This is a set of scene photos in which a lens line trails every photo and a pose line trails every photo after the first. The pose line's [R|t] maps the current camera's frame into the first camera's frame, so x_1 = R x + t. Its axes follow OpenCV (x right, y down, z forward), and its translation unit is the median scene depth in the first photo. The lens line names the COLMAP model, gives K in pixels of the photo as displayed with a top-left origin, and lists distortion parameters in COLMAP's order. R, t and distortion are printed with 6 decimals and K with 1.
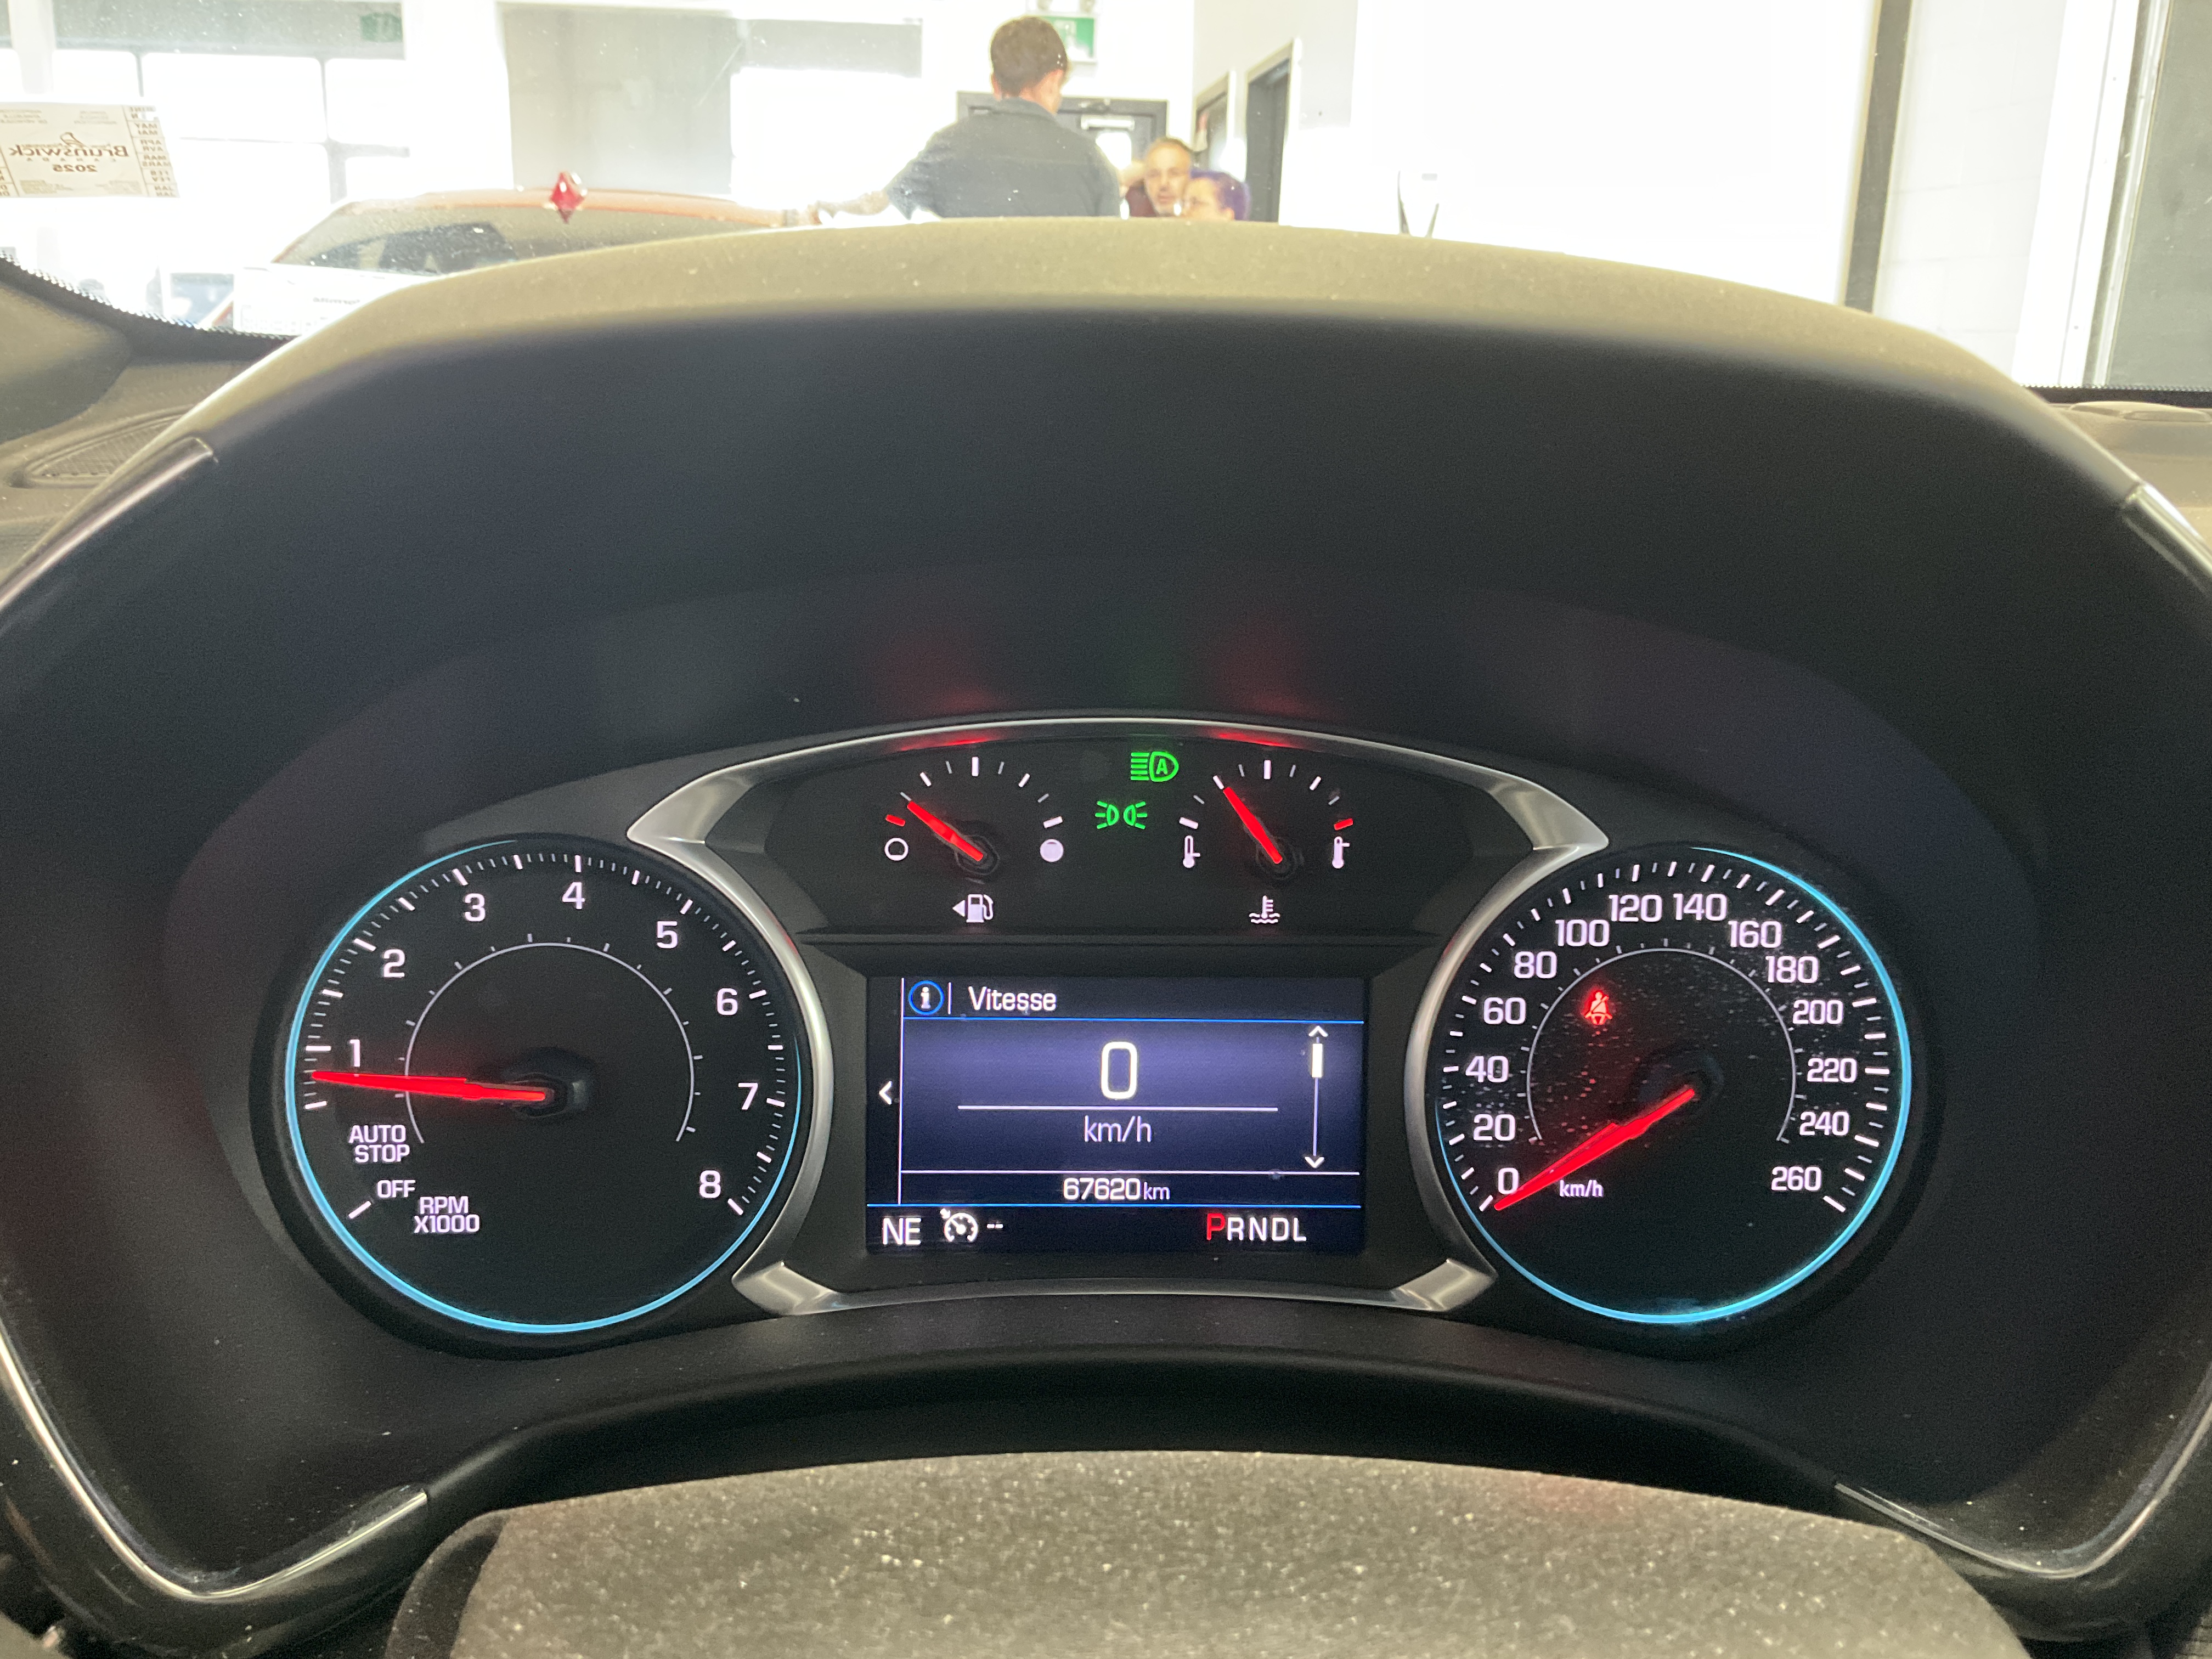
lens RADIAL K [[1818.1, 0, 1101.5], [0, 1818.1, 832.7], [0, 0, 1]] dist [0.051389, -0.018990]
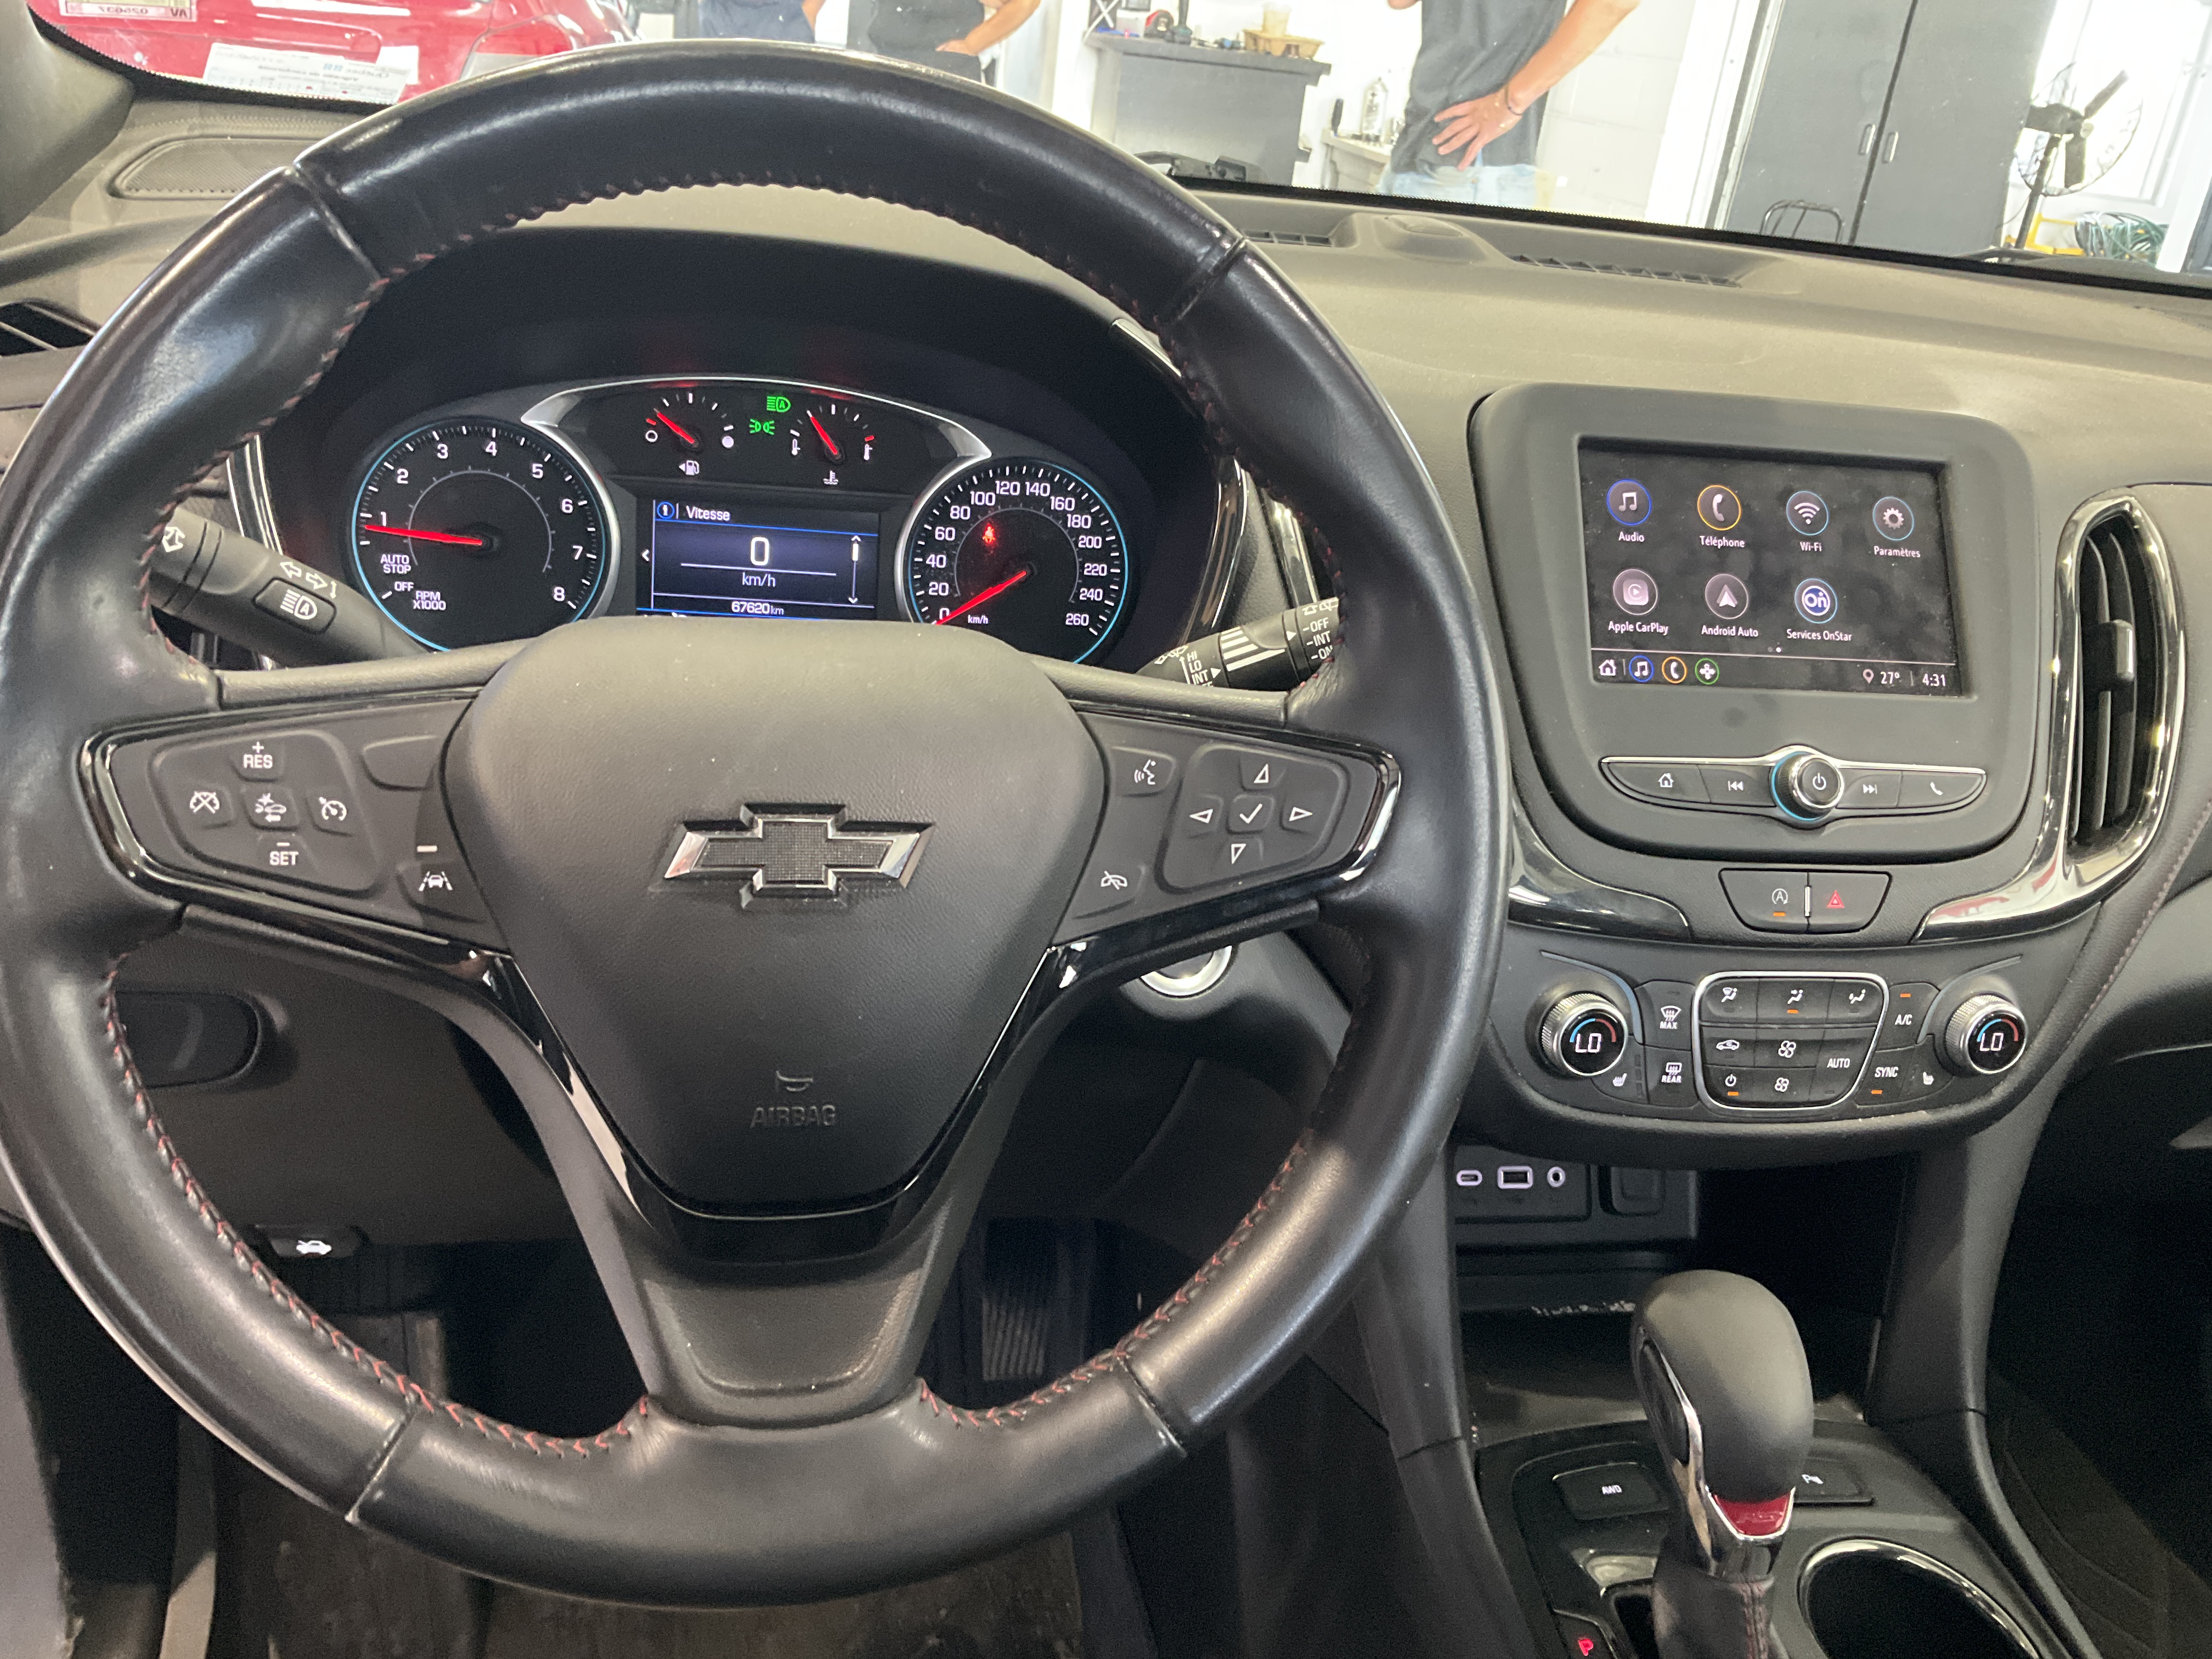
lens RADIAL K [[1818.1, 0, 1124.8], [0, 1818.1, 843.9], [0, 0, 1]] dist [0.051389, -0.018990]
pose [[0.984198, 0.021481, 0.175761, 0.061765], [-0.052794, 0.983067, 0.175478, 0.070328], [-0.169015, -0.181984, 0.968667, -1.182449]]
